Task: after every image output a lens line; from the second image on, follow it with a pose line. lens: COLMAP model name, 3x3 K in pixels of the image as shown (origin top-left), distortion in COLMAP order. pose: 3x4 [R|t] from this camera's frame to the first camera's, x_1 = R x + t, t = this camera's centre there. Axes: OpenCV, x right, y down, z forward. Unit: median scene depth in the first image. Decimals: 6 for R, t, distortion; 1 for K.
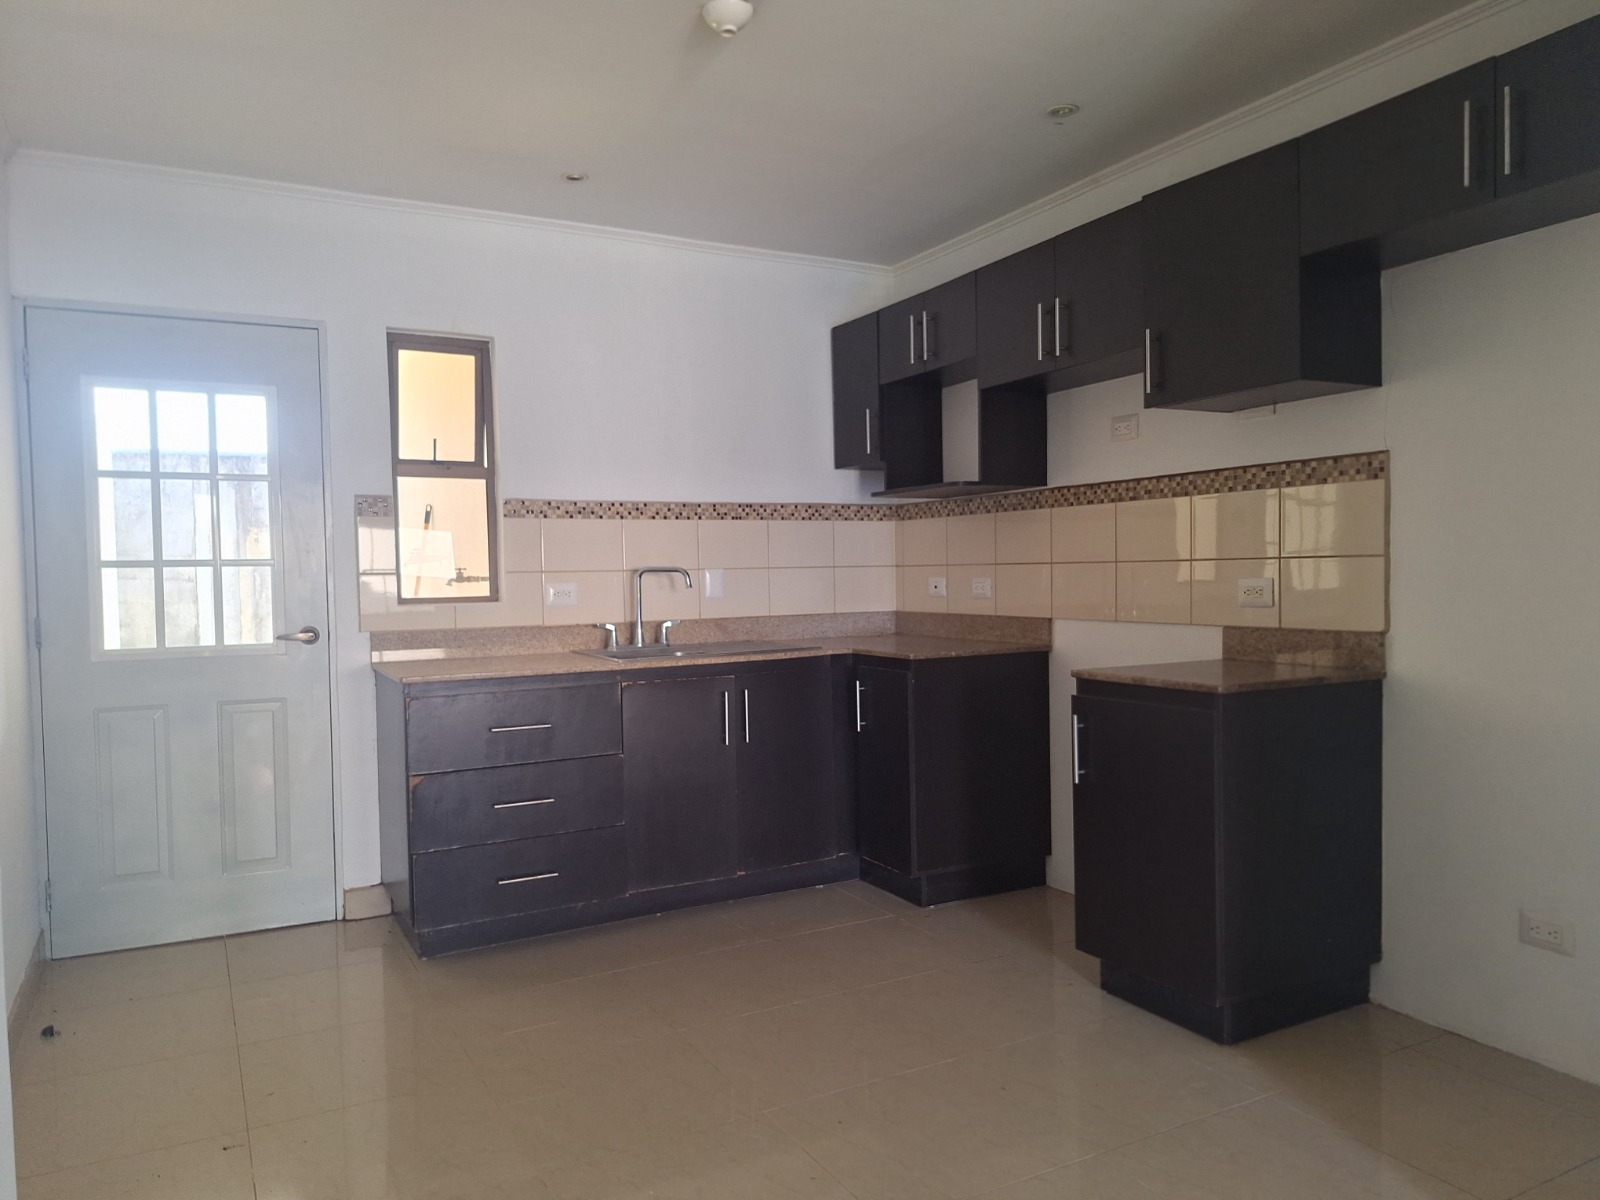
lens RADIAL K [[1079.7, 0, 800.8], [0, 1079.7, 601.5], [0, 0, 1]] dist [0.047485, -0.005187]
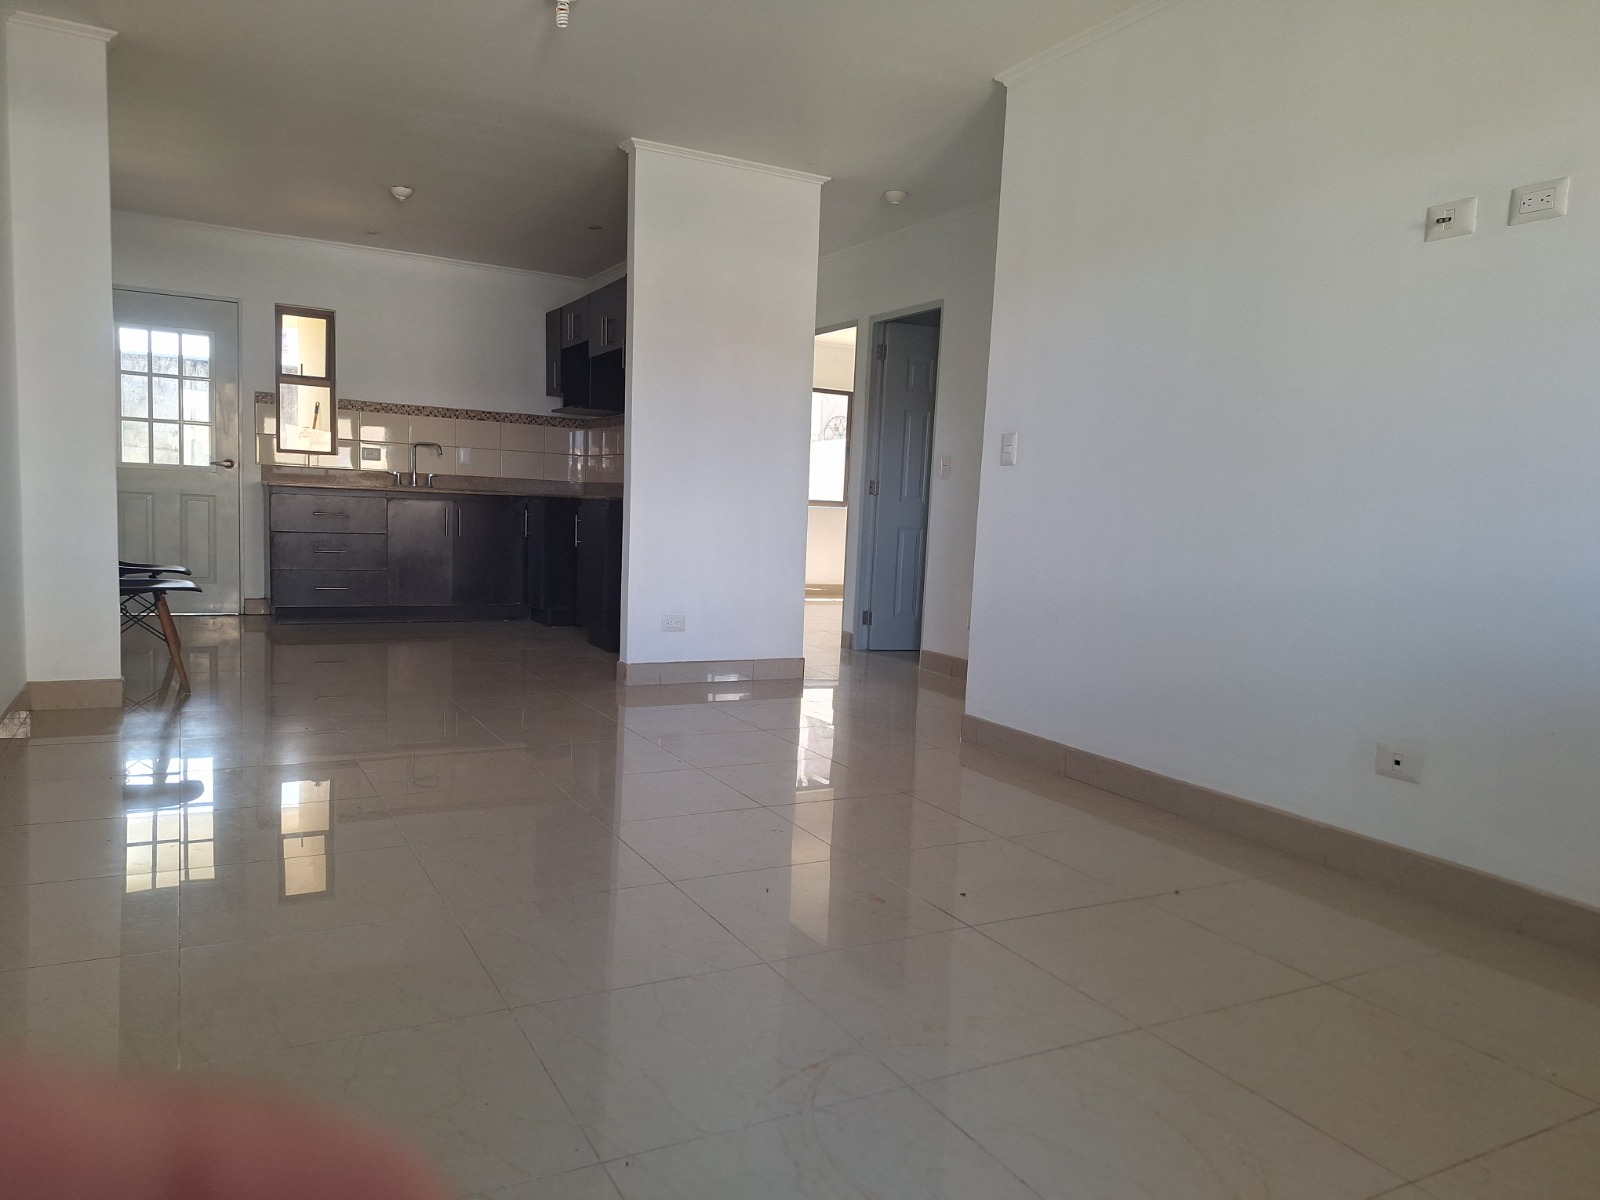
lens RADIAL K [[1079.7, 0, 798.6], [0, 1079.7, 601.2], [0, 0, 1]] dist [0.047485, -0.005187]
pose [[0.998240, 0.059224, 0.003011, 0.522553], [-0.059300, 0.996667, 0.056026, 0.098206], [0.000317, -0.056106, 0.998425, -0.875172]]
